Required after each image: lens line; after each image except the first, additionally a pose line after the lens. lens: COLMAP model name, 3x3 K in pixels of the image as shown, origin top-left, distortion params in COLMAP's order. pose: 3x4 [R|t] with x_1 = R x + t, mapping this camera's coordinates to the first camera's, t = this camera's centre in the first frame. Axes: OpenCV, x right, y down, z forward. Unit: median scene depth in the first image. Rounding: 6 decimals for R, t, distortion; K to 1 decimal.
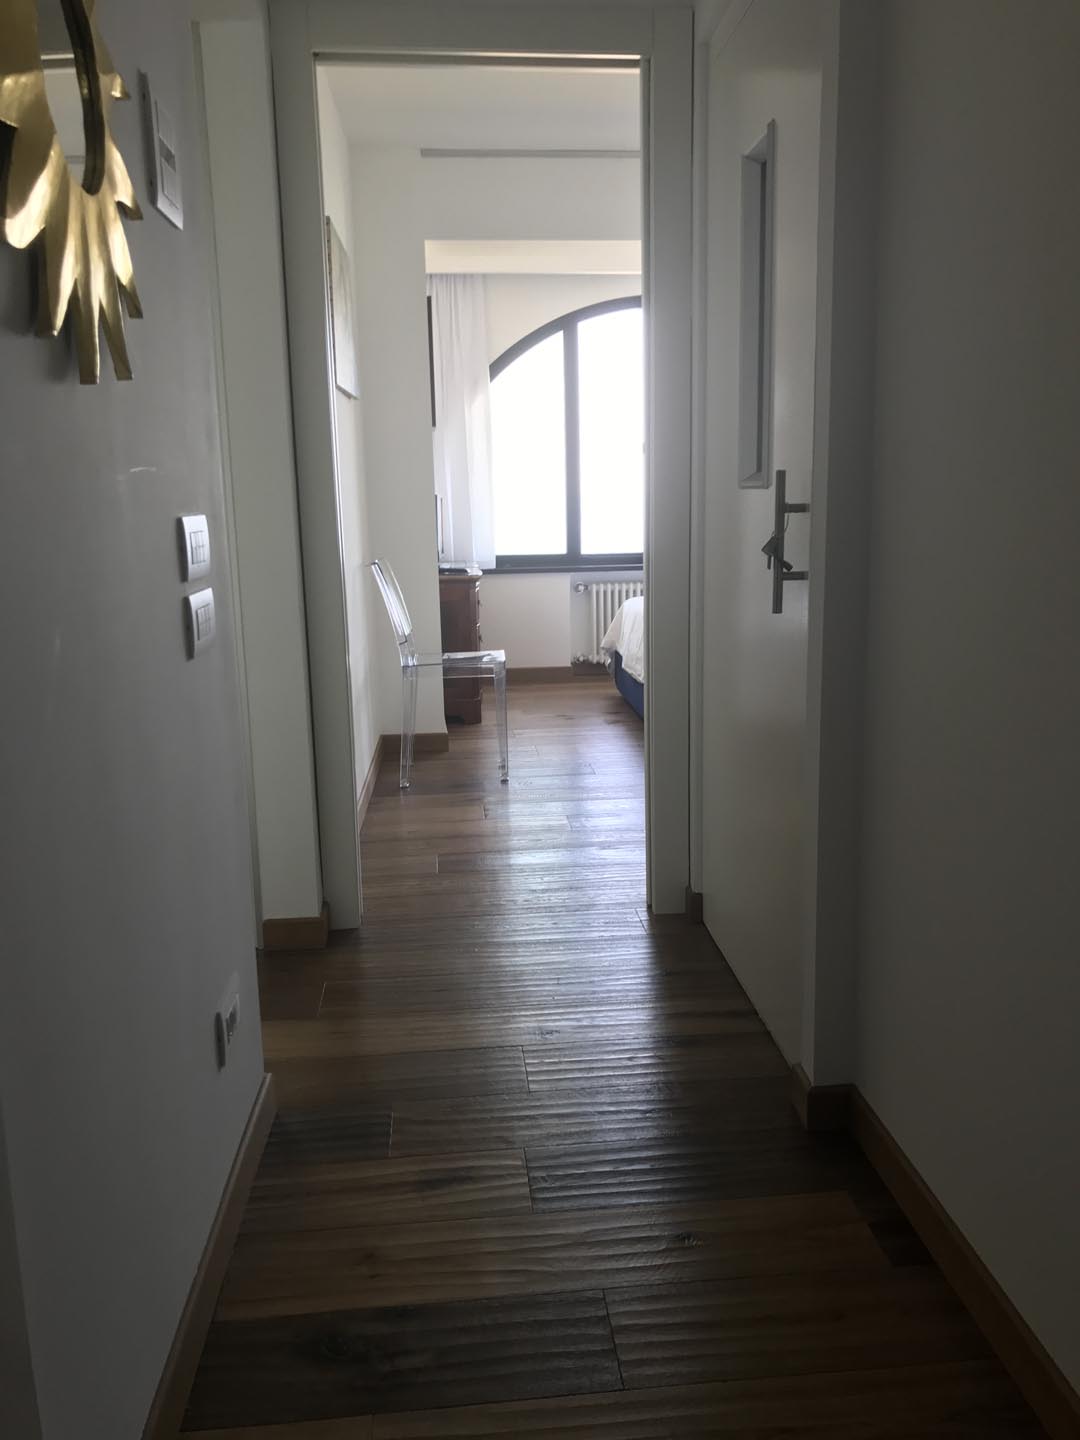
lens RADIAL K [[1190.6, 0, 539.2], [0, 1190.6, 728.5], [0, 0, 1]] dist [0.136909, -0.409644]
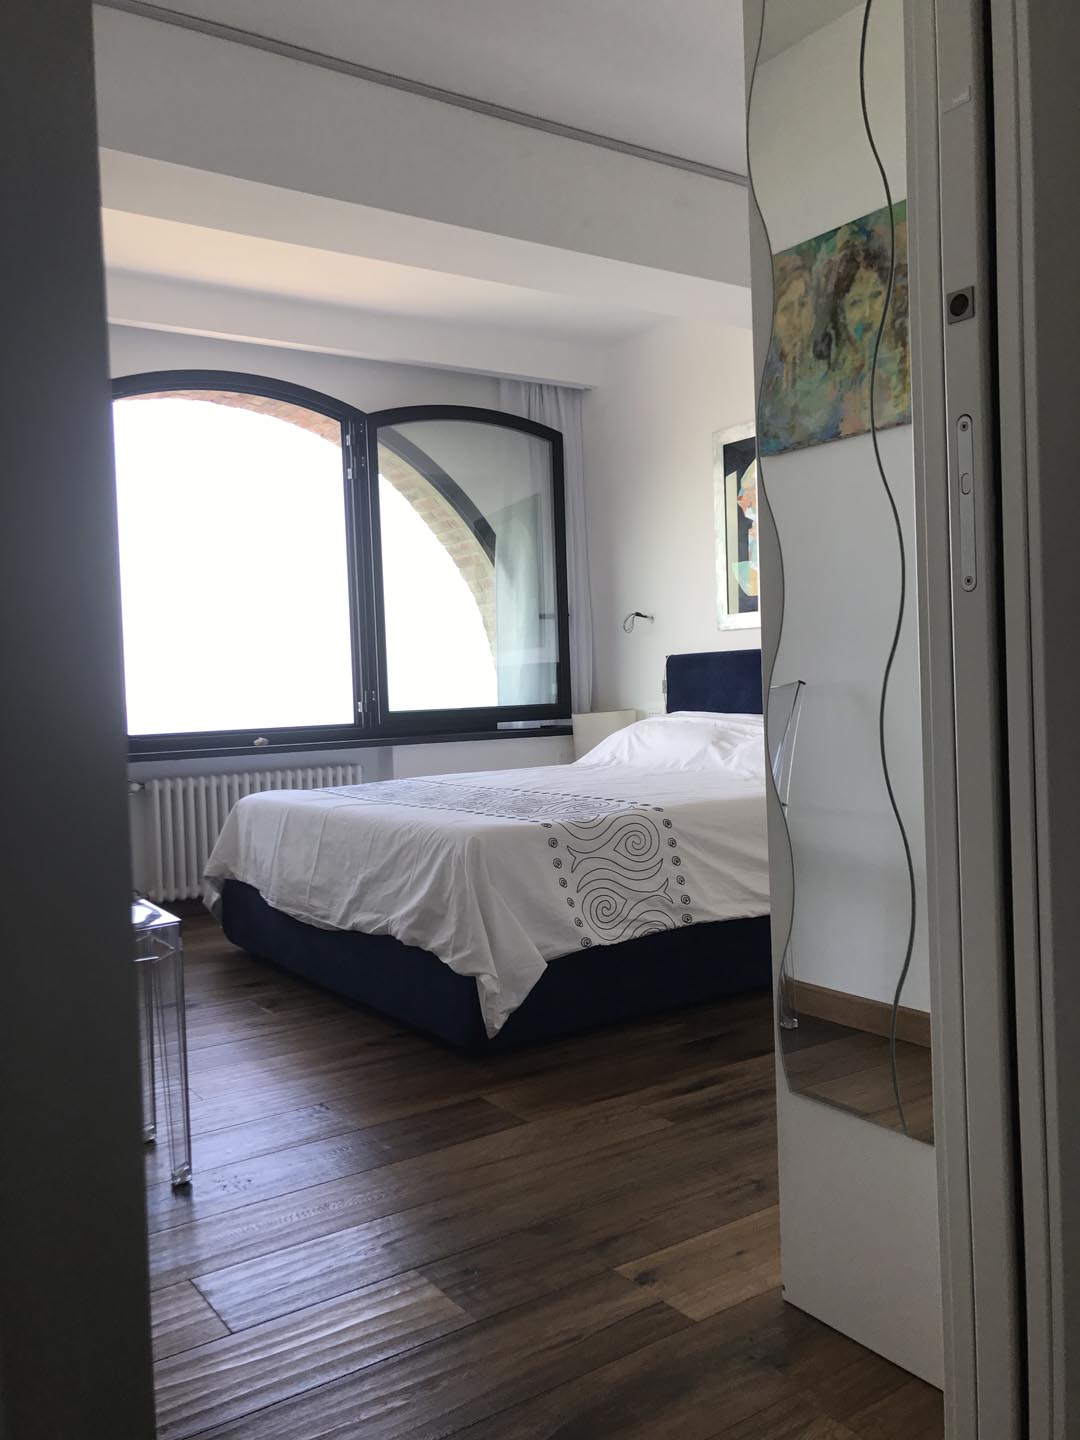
lens RADIAL K [[1203.0, 0, 549.5], [0, 1203.0, 708.2], [0, 0, 1]] dist [0.066809, -0.075142]
pose [[0.872037, -0.017191, 0.489139, -0.095212], [0.110811, 0.980367, -0.163098, -0.030766], [-0.476732, 0.196430, 0.856821, 0.353255]]
